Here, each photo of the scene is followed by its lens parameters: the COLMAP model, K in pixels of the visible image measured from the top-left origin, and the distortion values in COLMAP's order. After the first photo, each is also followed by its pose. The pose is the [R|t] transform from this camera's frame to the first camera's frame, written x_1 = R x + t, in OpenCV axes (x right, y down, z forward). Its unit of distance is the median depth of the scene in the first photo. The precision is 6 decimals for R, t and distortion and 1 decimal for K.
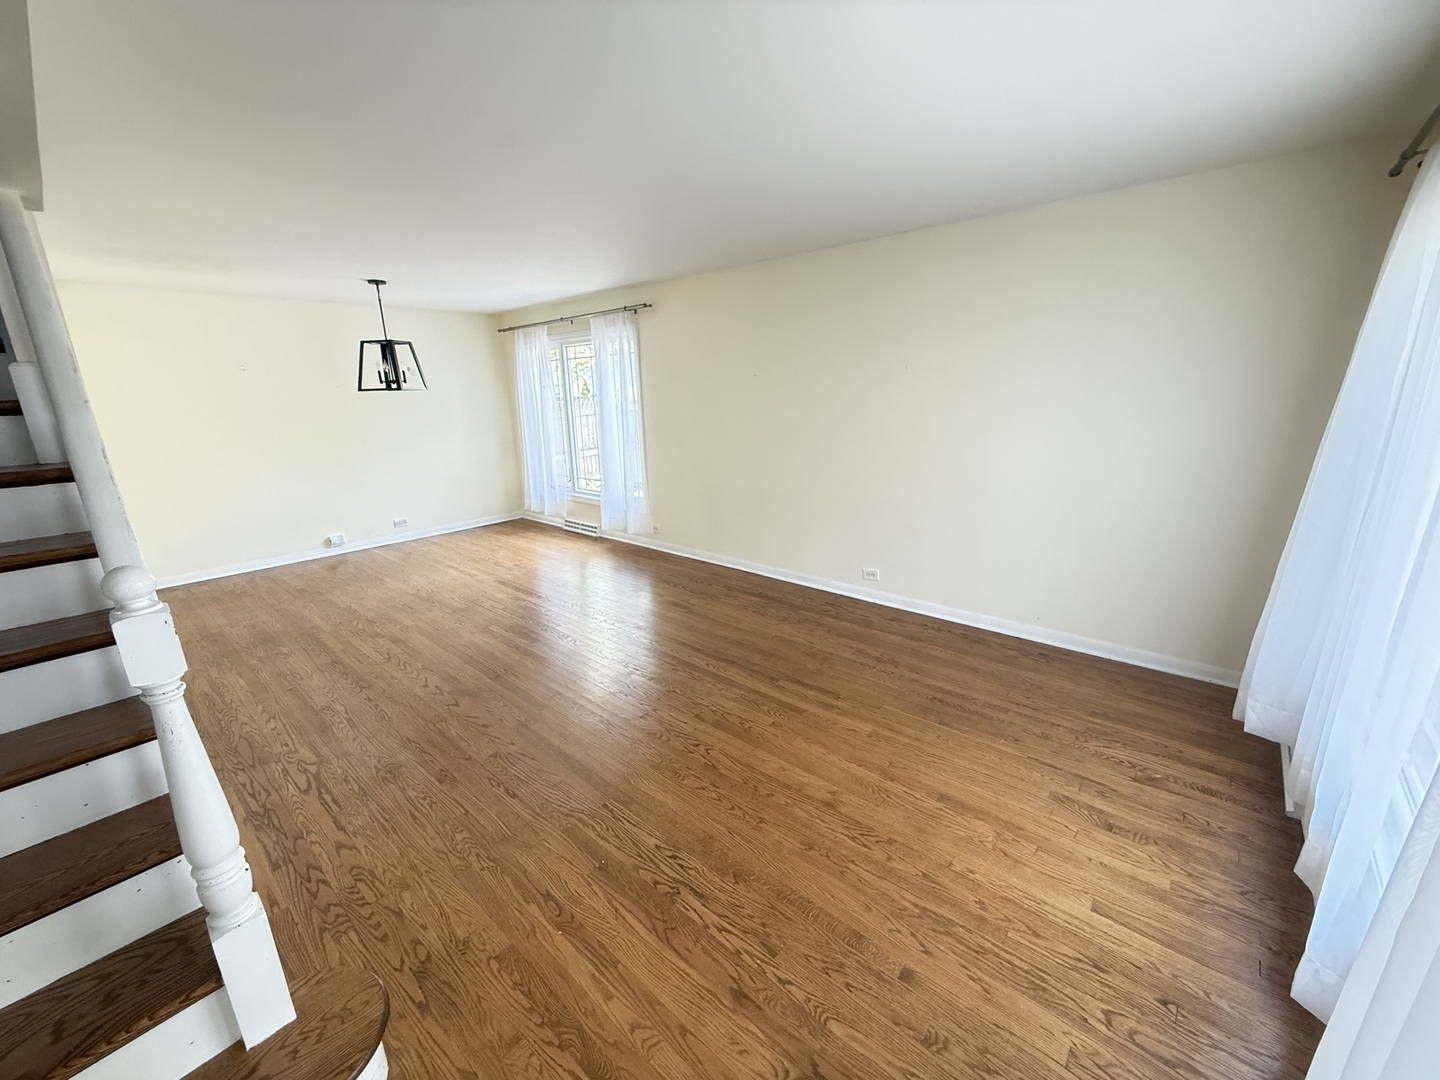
lens RADIAL K [[571.2, 0, 716.7], [0, 571.2, 537.7], [0, 0, 1]] dist [0.000935, 0.000181]
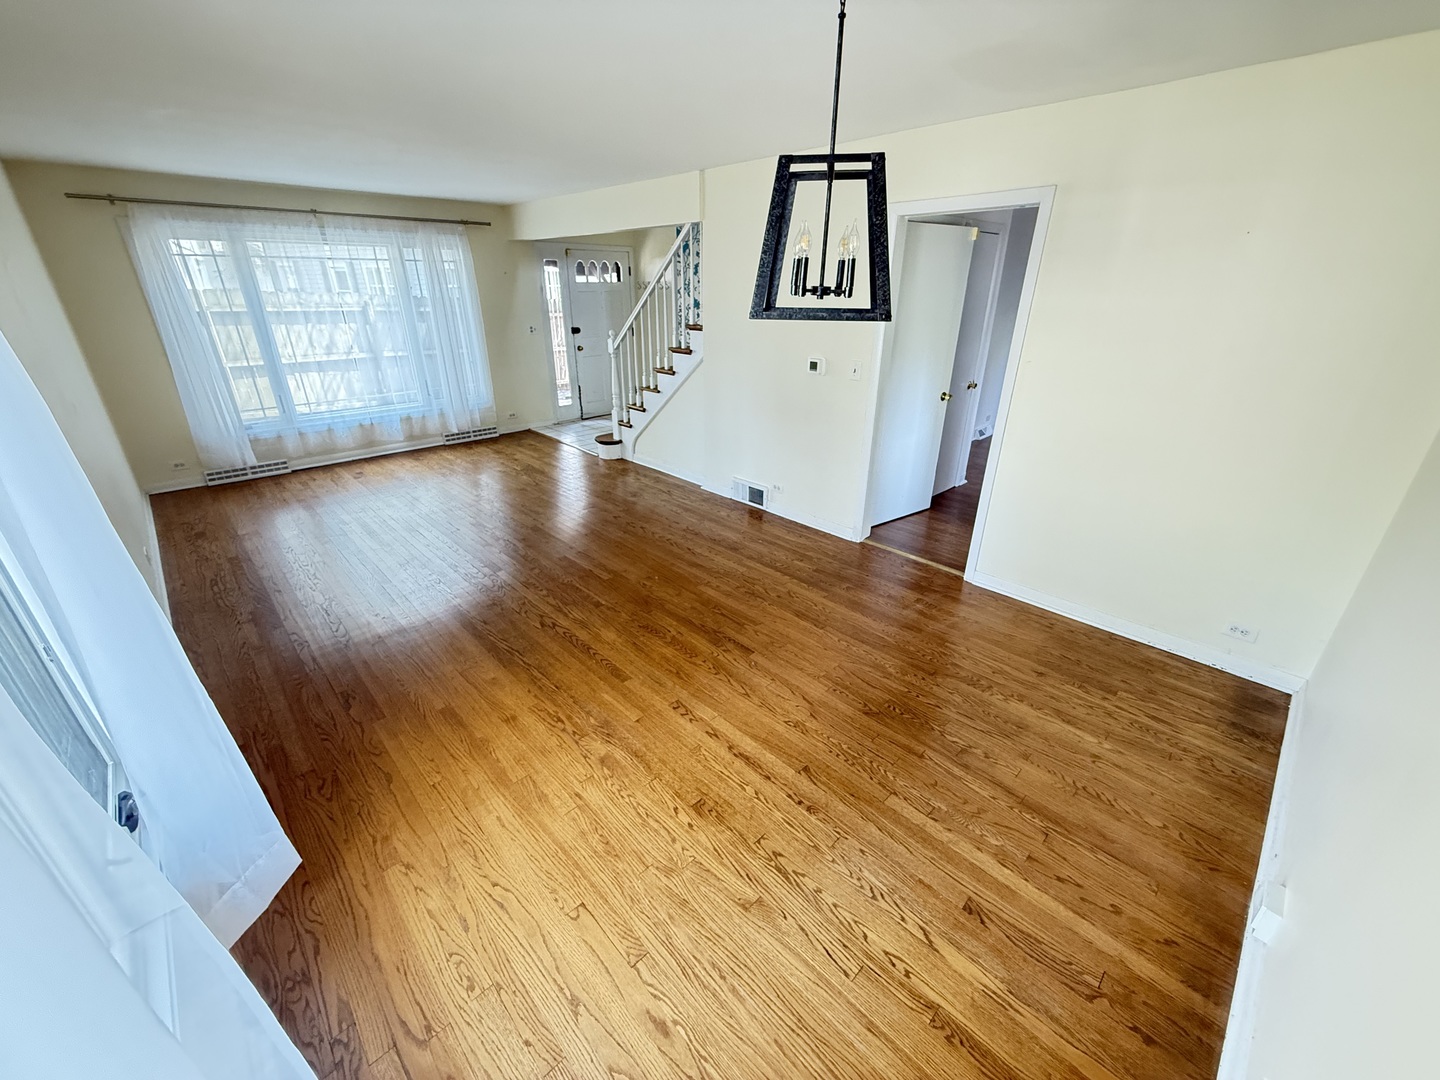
lens RADIAL K [[571.2, 0, 718.4], [0, 571.2, 549.3], [0, 0, 1]] dist [0.000935, 0.000181]
pose [[-0.996798, -0.011835, 0.079085, -1.047422], [0.041147, 0.772108, 0.634157, -0.735805], [-0.068568, 0.635381, -0.769149, 2.714807]]
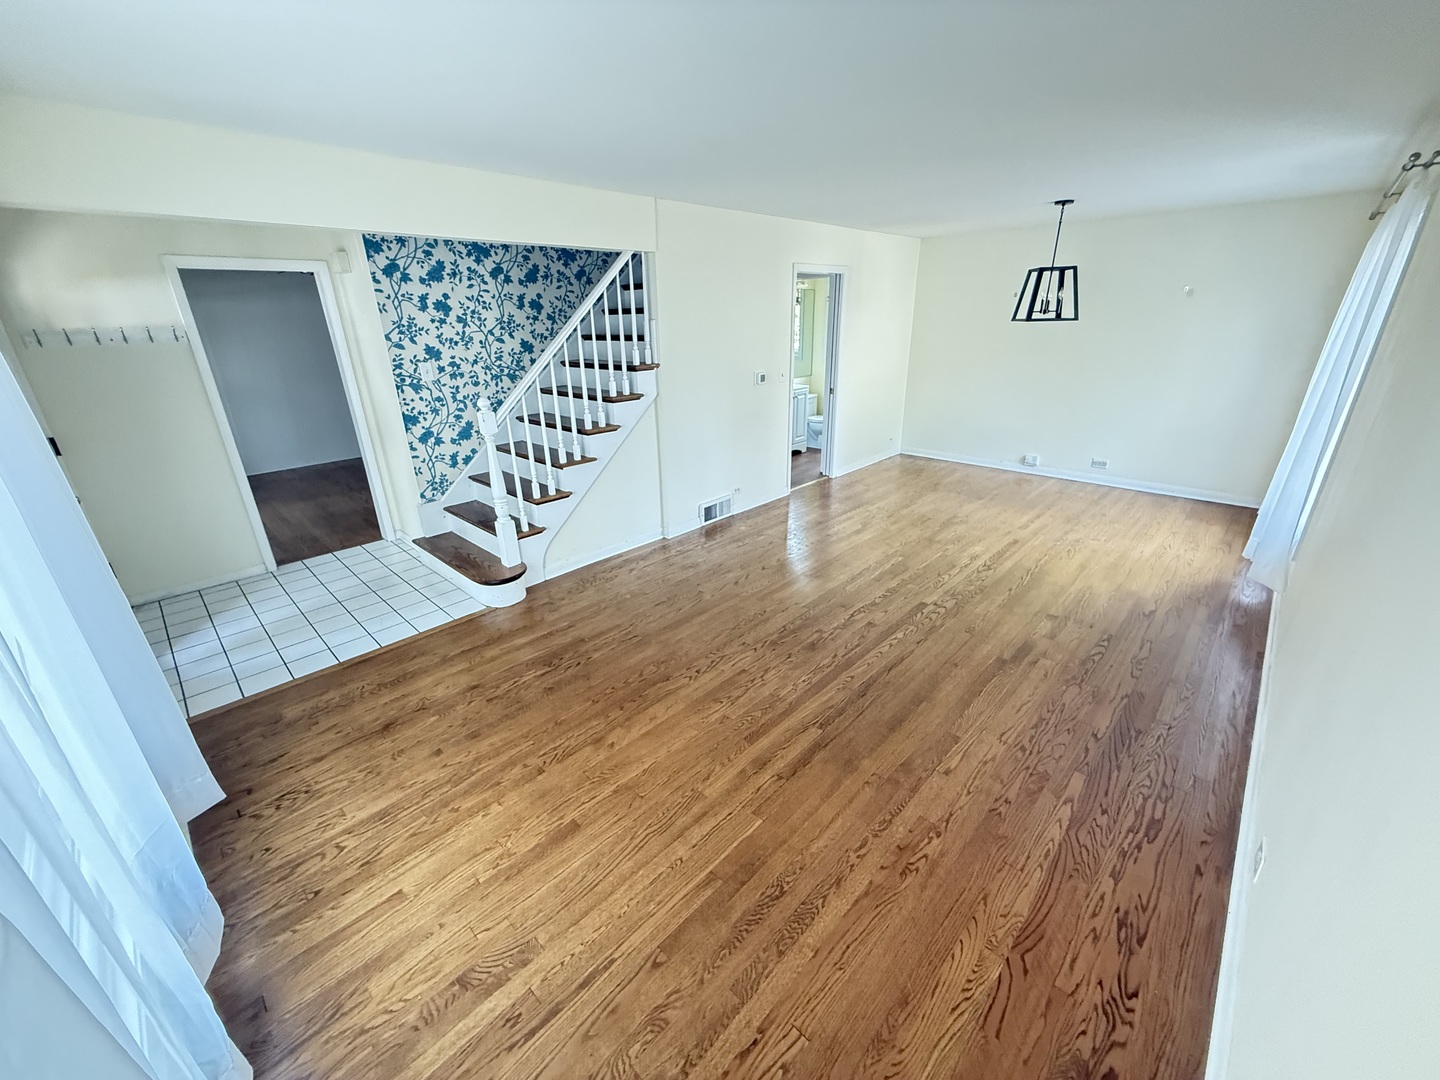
lens RADIAL K [[571.2, 0, 718.5], [0, 571.2, 538.4], [0, 0, 1]] dist [0.000935, 0.000181]
pose [[-0.033752, 0.389599, -0.920366, 0.971980], [-0.233078, 0.892430, 0.386320, -0.346967], [0.971872, 0.227556, 0.060686, 0.971276]]
